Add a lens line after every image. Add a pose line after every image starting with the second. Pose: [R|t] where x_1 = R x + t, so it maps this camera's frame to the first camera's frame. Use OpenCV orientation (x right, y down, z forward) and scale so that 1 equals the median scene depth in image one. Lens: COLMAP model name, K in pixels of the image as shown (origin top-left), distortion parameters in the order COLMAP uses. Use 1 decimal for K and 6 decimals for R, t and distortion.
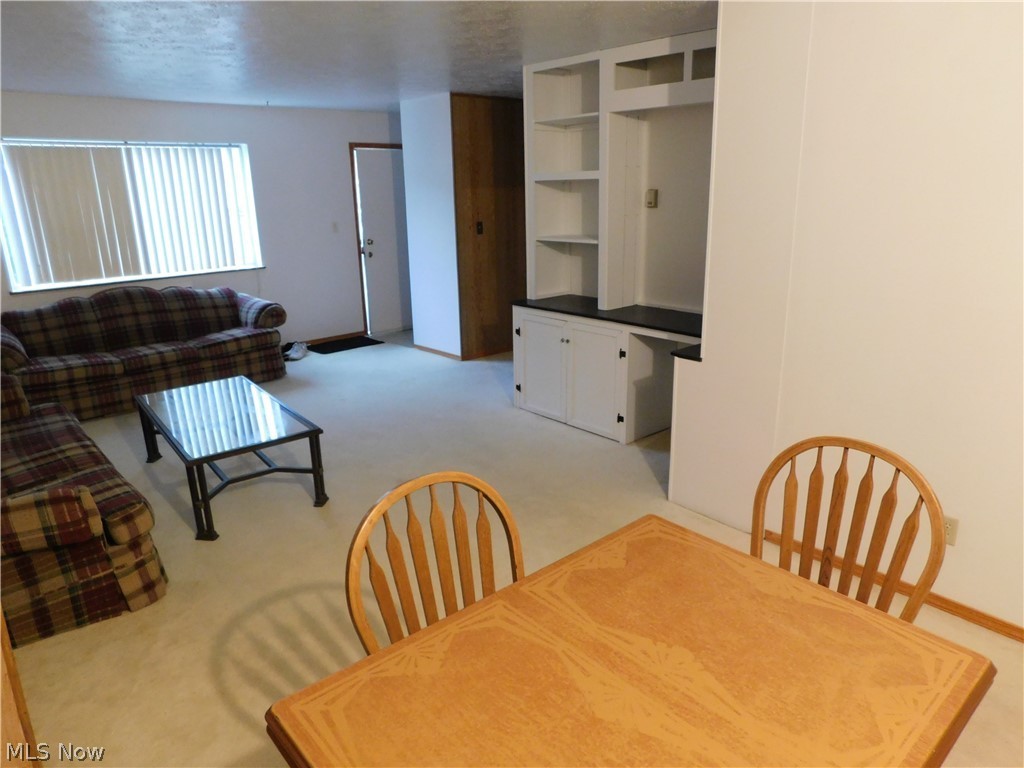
lens RADIAL K [[684.9, 0, 517.2], [0, 684.9, 384.0], [0, 0, 1]] dist [-0.063392, 0.045917]
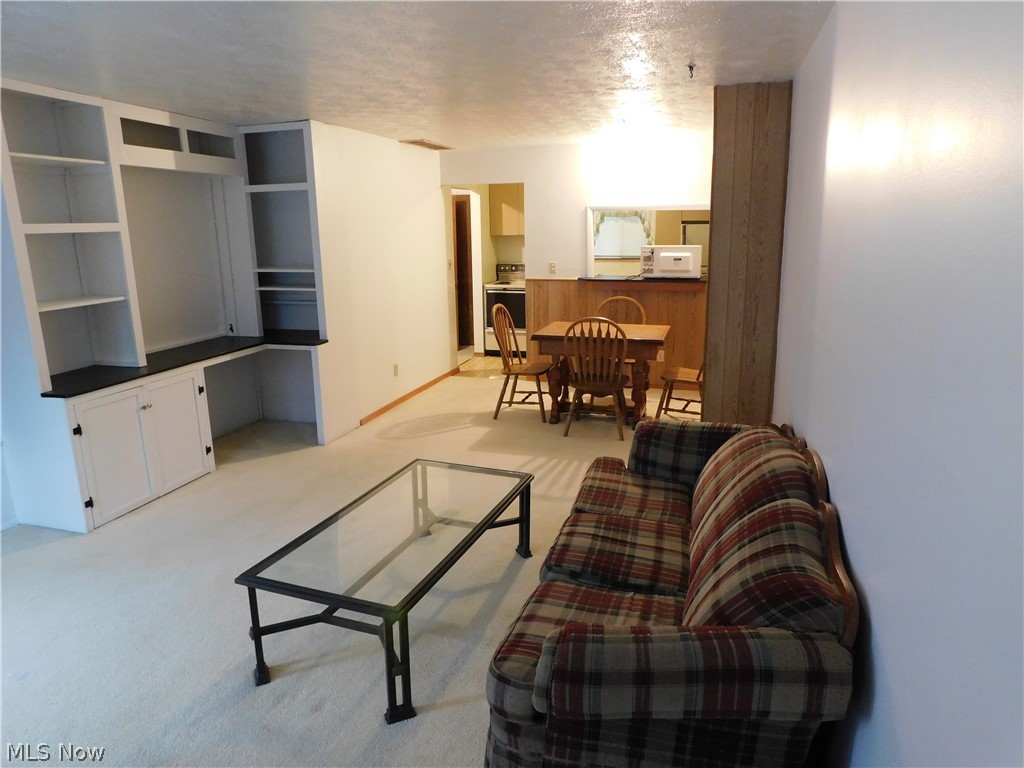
lens RADIAL K [[684.9, 0, 514.1], [0, 684.9, 381.1], [0, 0, 1]] dist [-0.063392, 0.045917]
pose [[-0.532711, -0.157255, 0.831559, -1.118881], [0.260521, 0.904399, 0.337923, -0.324386], [-0.805201, 0.396654, -0.440815, 1.194959]]
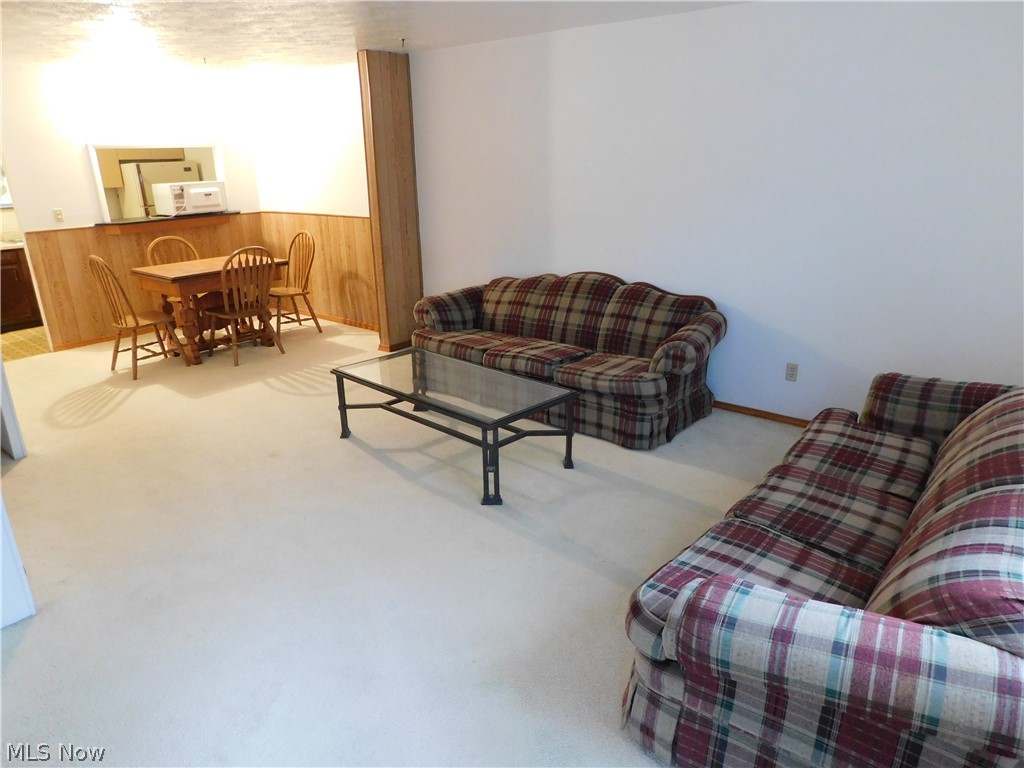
lens RADIAL K [[684.9, 0, 519.8], [0, 684.9, 367.2], [0, 0, 1]] dist [-0.063392, 0.045917]
pose [[-0.988022, 0.088877, -0.126147, -0.429840], [0.002959, 0.828242, 0.560363, -0.540463], [0.154283, 0.553278, -0.818584, 1.843463]]
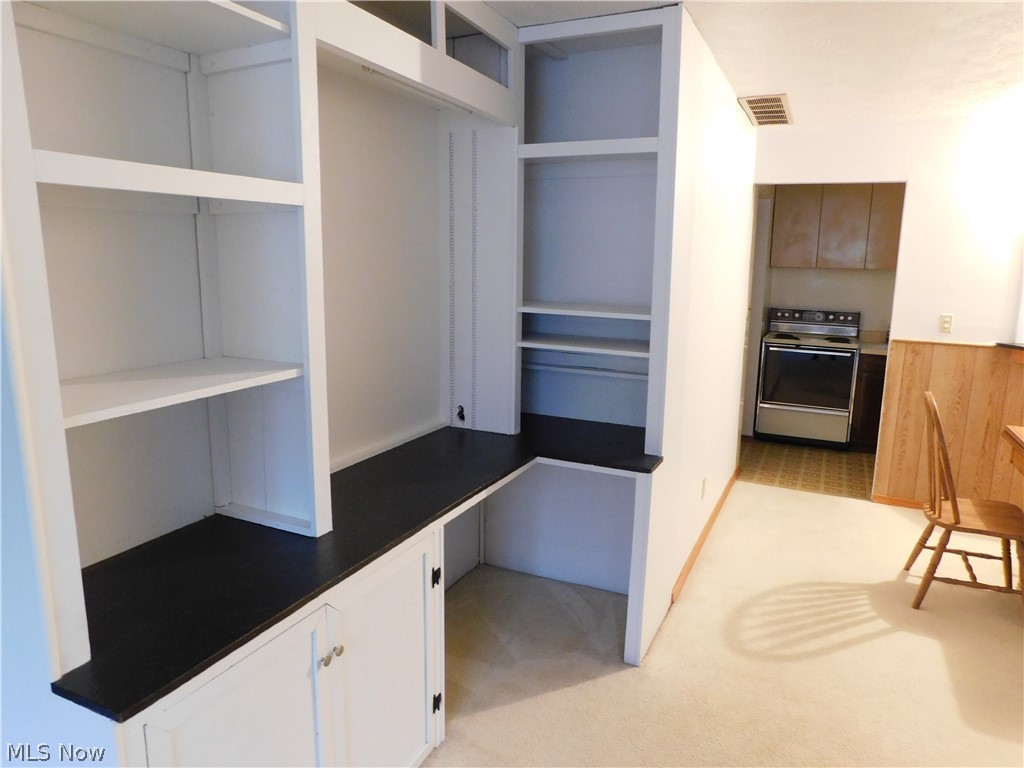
lens RADIAL K [[684.9, 0, 509.0], [0, 684.9, 387.2], [0, 0, 1]] dist [-0.063392, 0.045917]
pose [[-0.389866, -0.156975, 0.907394, -0.314116], [0.243625, 0.932673, 0.266023, -0.317061], [-0.888060, 0.324777, -0.325375, 1.193987]]
